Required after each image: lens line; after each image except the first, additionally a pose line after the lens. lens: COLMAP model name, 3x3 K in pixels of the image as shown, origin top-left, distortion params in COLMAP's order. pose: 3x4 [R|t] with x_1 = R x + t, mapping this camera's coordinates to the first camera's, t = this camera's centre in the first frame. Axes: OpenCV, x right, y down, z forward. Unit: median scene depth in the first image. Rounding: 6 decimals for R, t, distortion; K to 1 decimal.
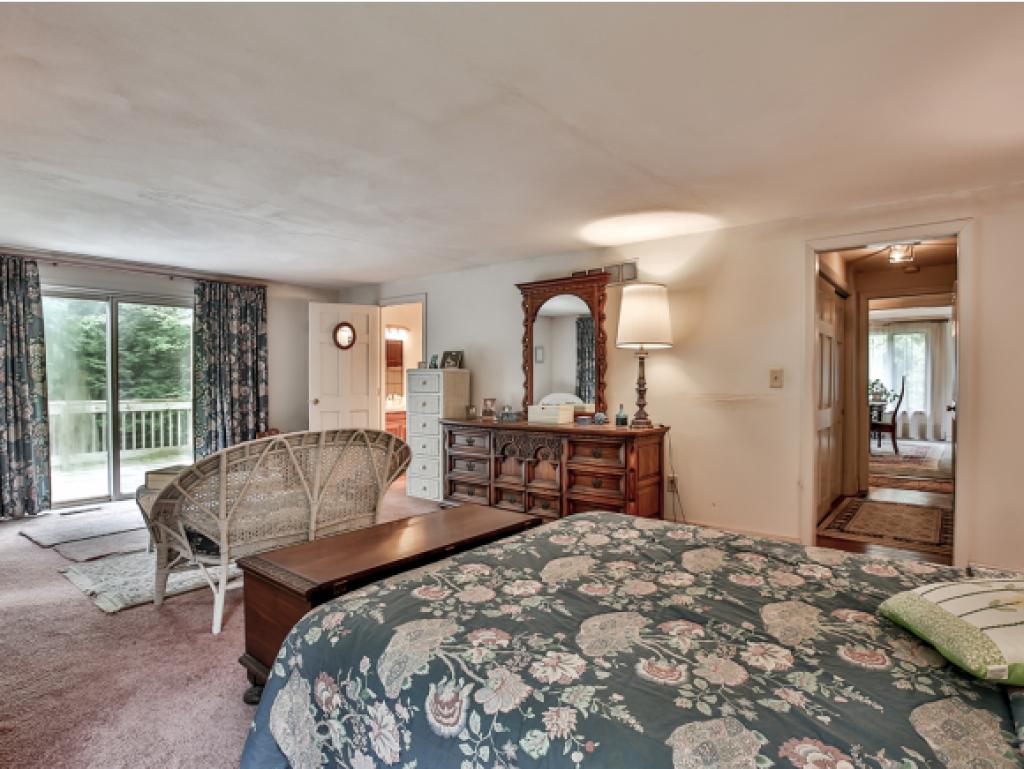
lens RADIAL K [[567.4, 0, 516.0], [0, 567.4, 391.9], [0, 0, 1]] dist [-0.044223, 0.004859]
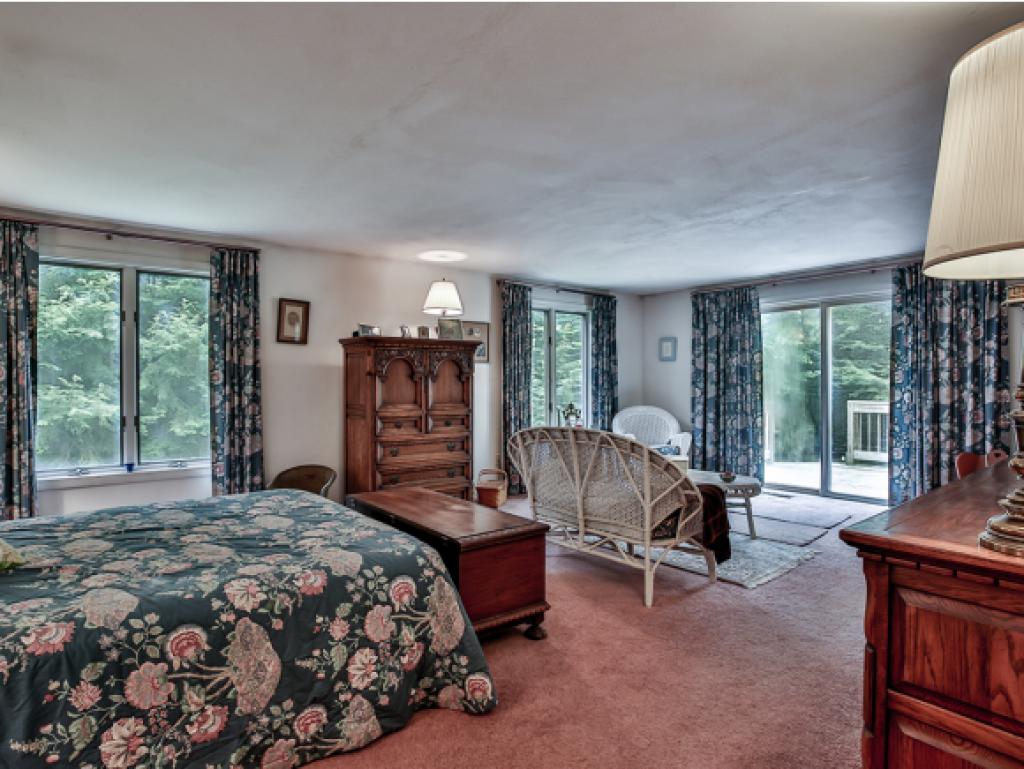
lens RADIAL K [[567.4, 0, 513.7], [0, 567.4, 391.8], [0, 0, 1]] dist [-0.044223, 0.004859]
pose [[-0.224945, 0.019614, -0.974174, 0.412251], [-0.013990, 0.999629, 0.023357, -0.017191], [0.974271, 0.018883, -0.224587, 0.619172]]
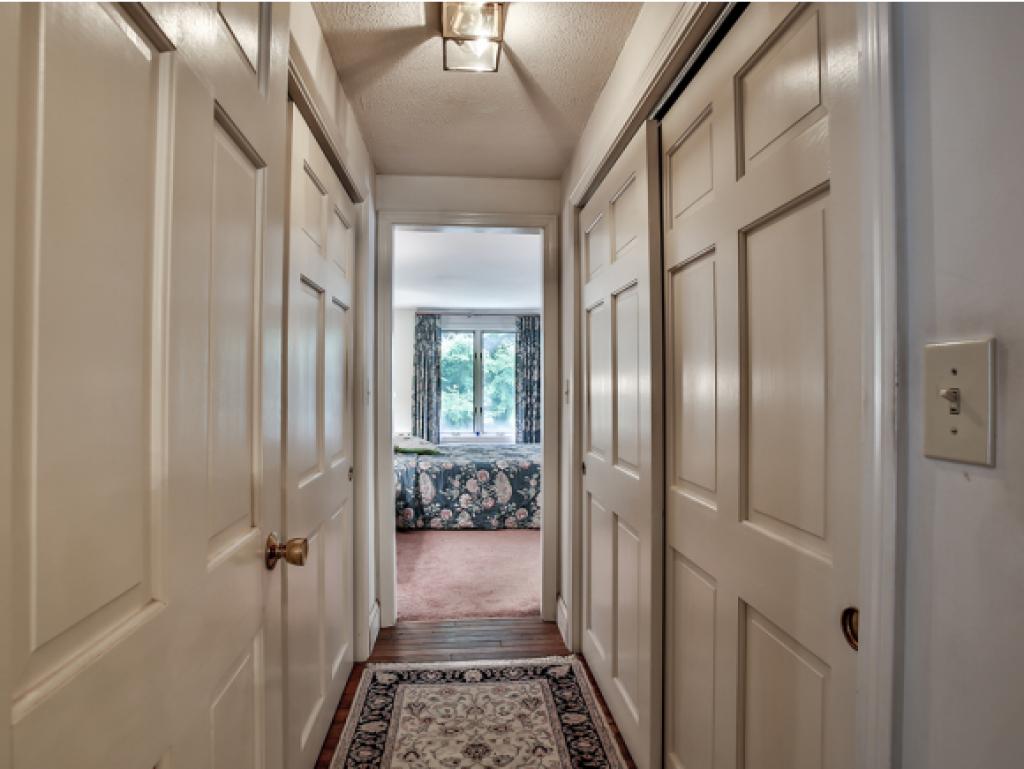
lens RADIAL K [[567.4, 0, 513.0], [0, 567.4, 383.3], [0, 0, 1]] dist [-0.044223, 0.004859]
pose [[-0.713261, 0.001213, -0.700897, 0.919807], [-0.004955, 0.999965, 0.006773, -0.040191], [0.700881, 0.008304, -0.713230, 1.250435]]
